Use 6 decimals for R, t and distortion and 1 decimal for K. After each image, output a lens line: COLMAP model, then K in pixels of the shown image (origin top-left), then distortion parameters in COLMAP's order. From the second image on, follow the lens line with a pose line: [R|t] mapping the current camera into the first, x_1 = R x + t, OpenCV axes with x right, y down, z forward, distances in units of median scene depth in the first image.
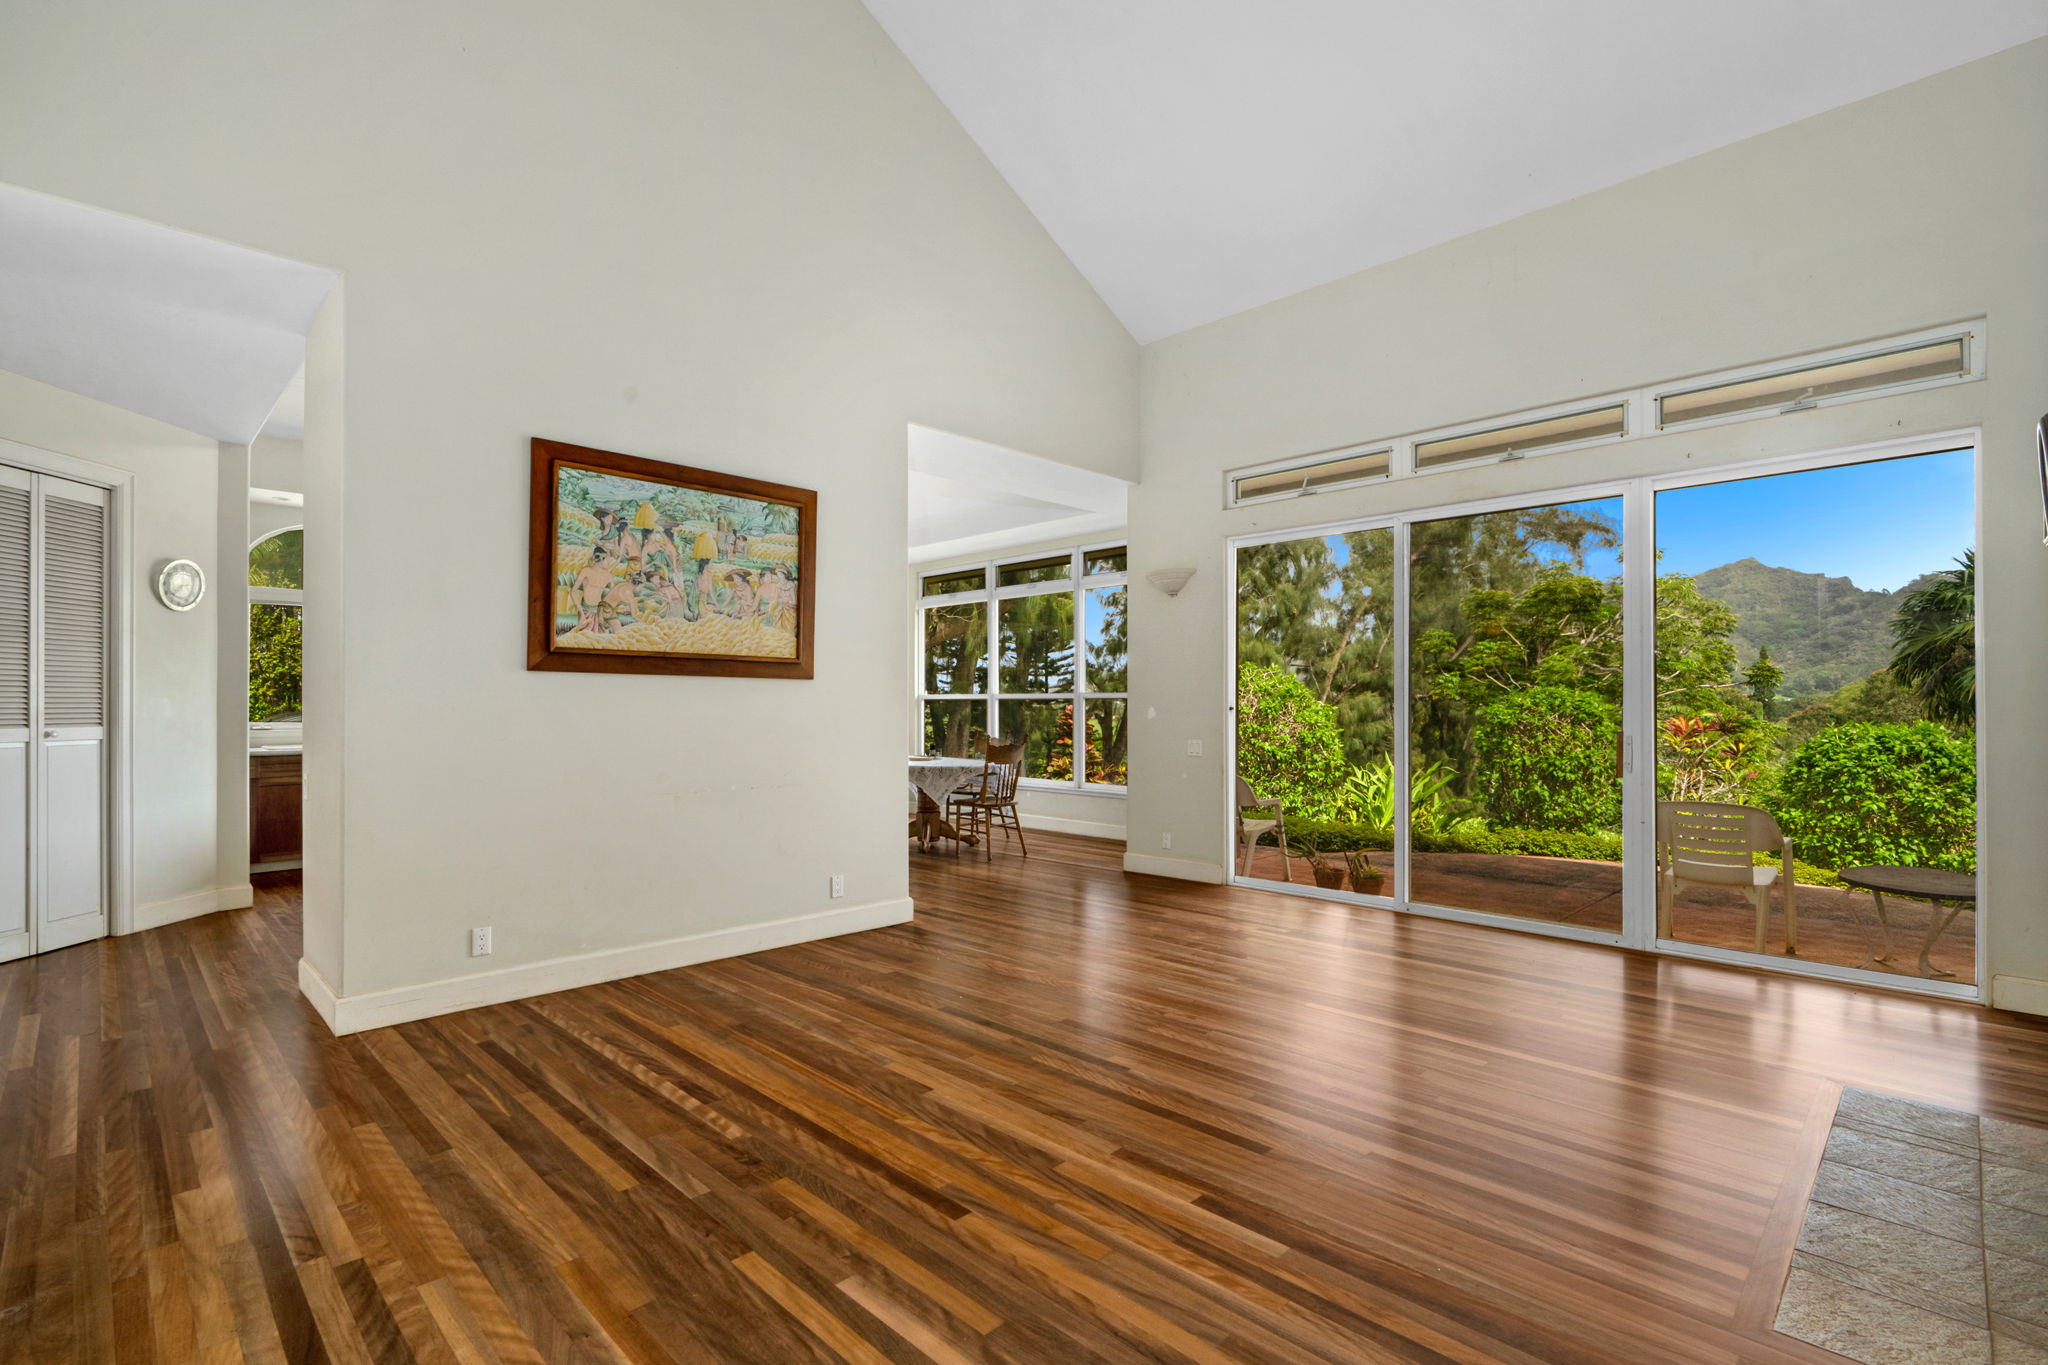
lens RADIAL K [[942.6, 0, 1021.5], [0, 942.6, 700.7], [0, 0, 1]] dist [-0.001541, 0.000410]
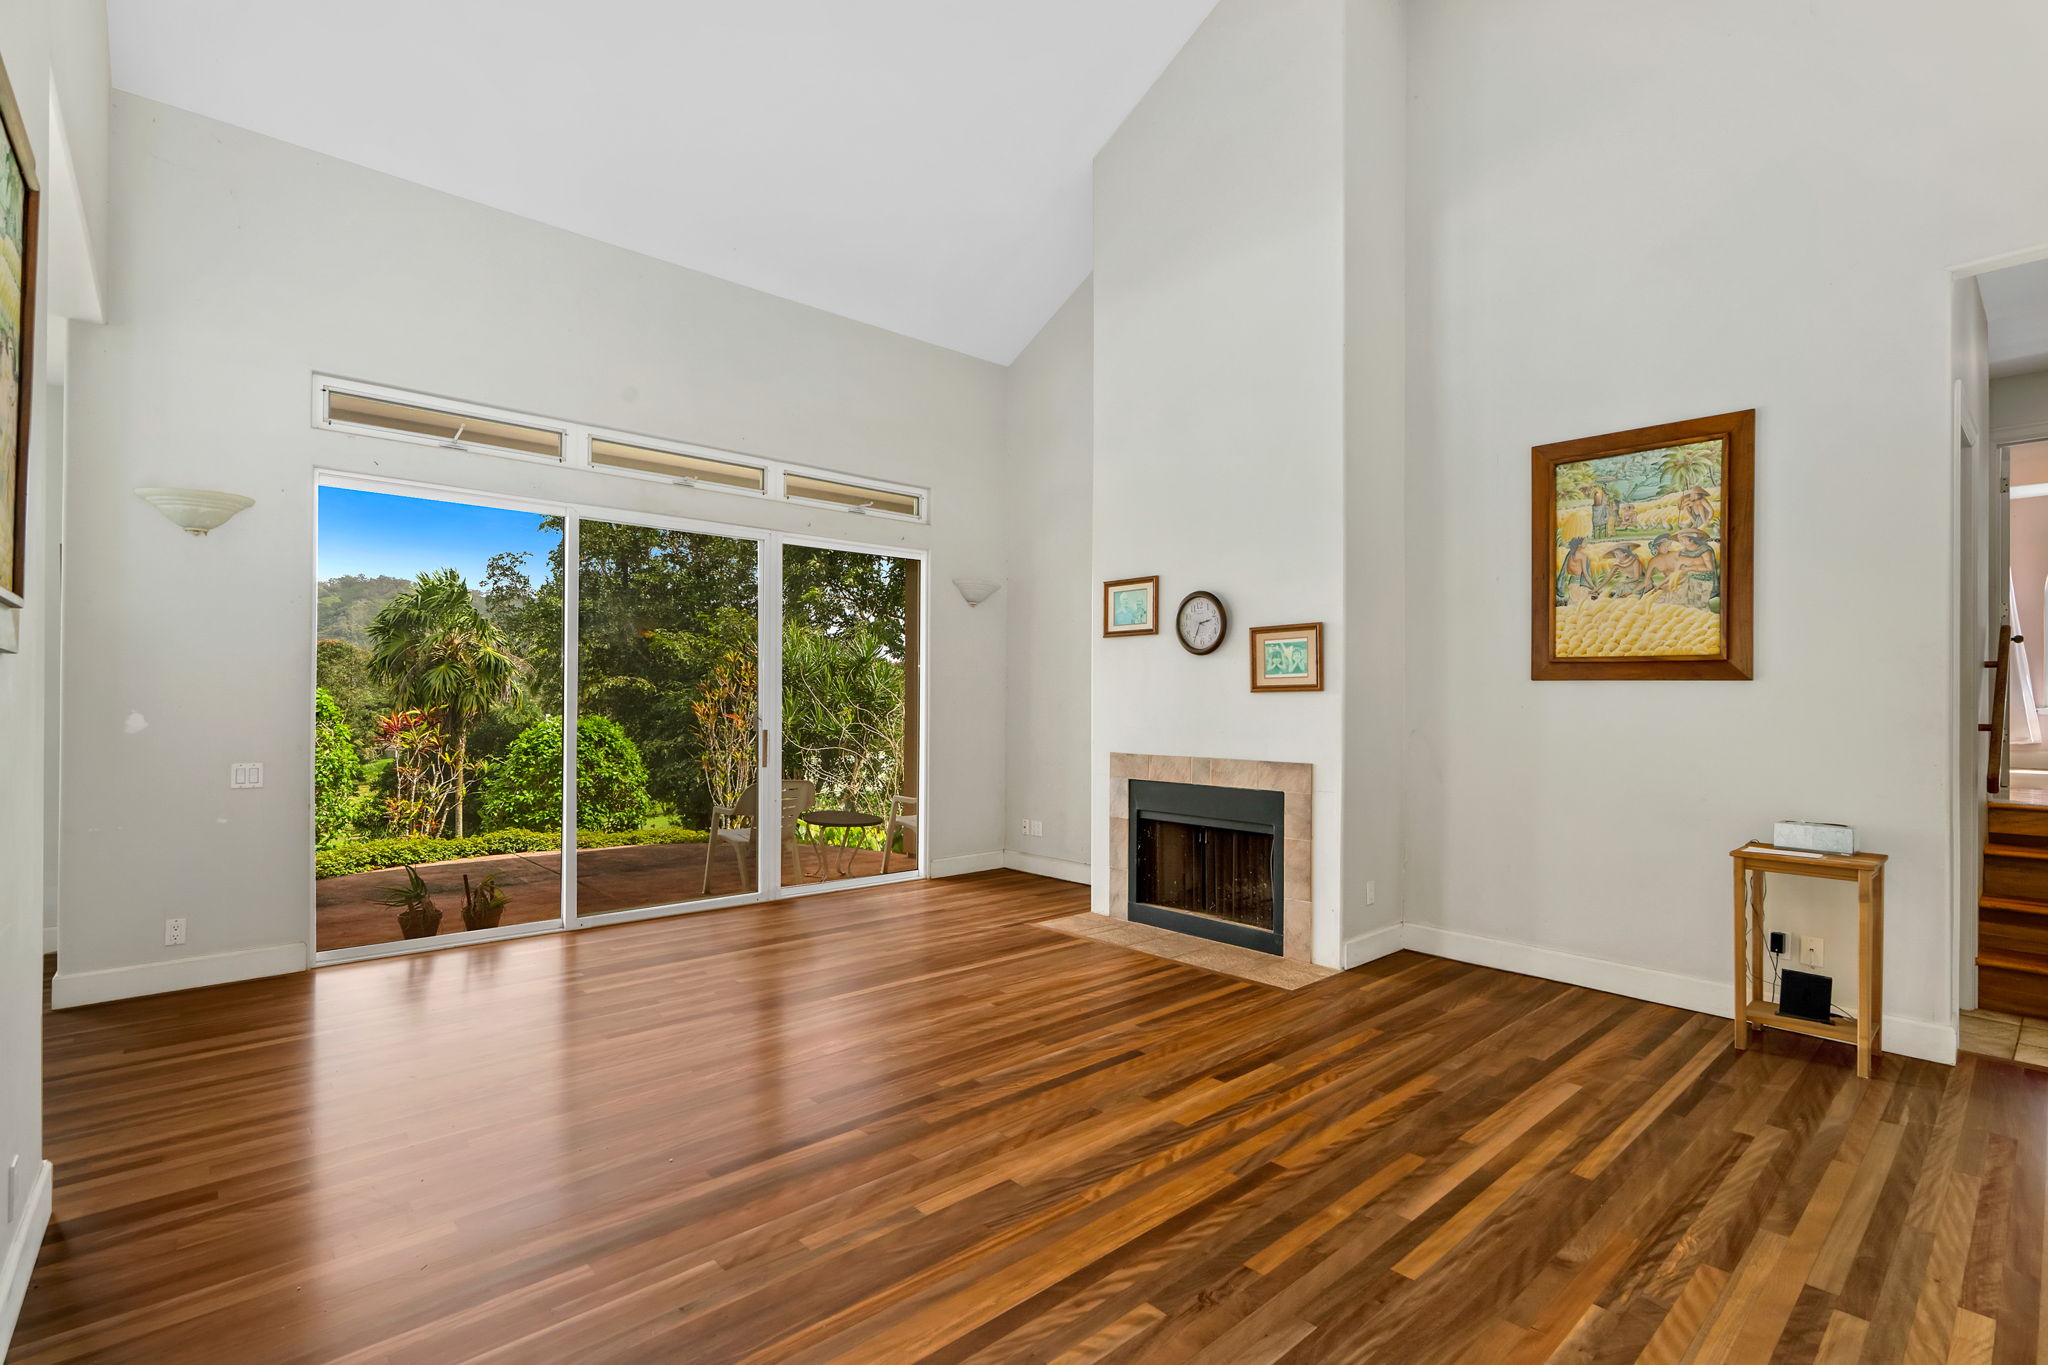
lens RADIAL K [[942.6, 0, 1005.1], [0, 942.6, 682.2], [0, 0, 1]] dist [-0.001541, 0.000410]
pose [[0.069172, 0.019614, 0.997412, -0.713747], [-0.009301, 0.999776, -0.019015, -0.011073], [-0.997561, -0.007961, 0.069338, 0.721253]]
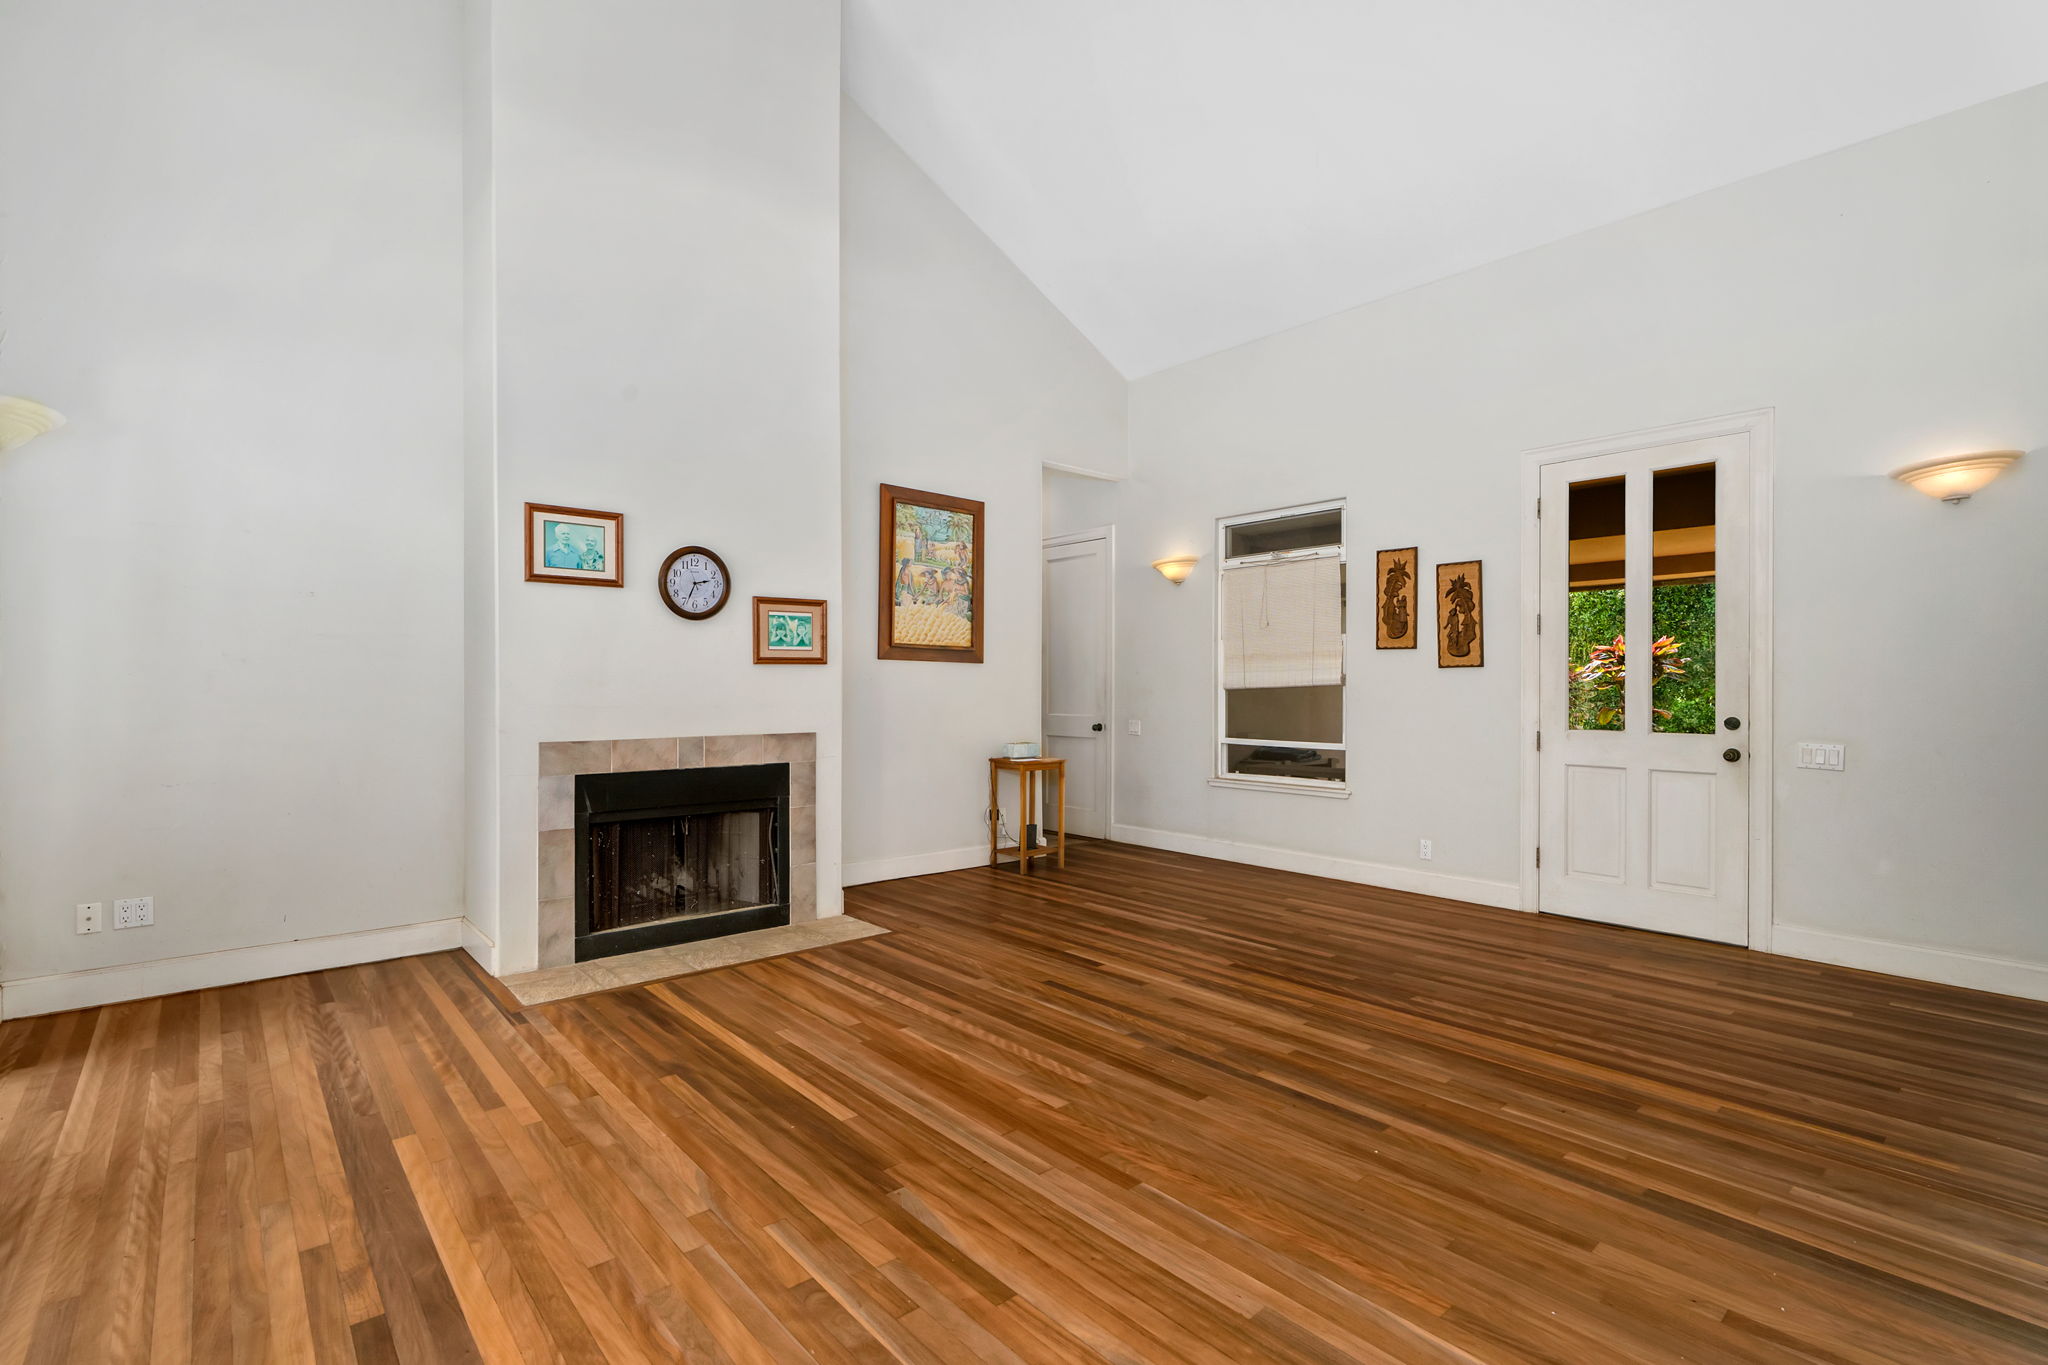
lens RADIAL K [[942.6, 0, 1008.7], [0, 942.6, 686.1], [0, 0, 1]] dist [-0.001541, 0.000410]
pose [[-0.997307, -0.004189, 0.073224, 0.136903], [-0.004494, 0.999982, -0.003989, 0.006981], [-0.073206, -0.004307, -0.997308, 1.644466]]
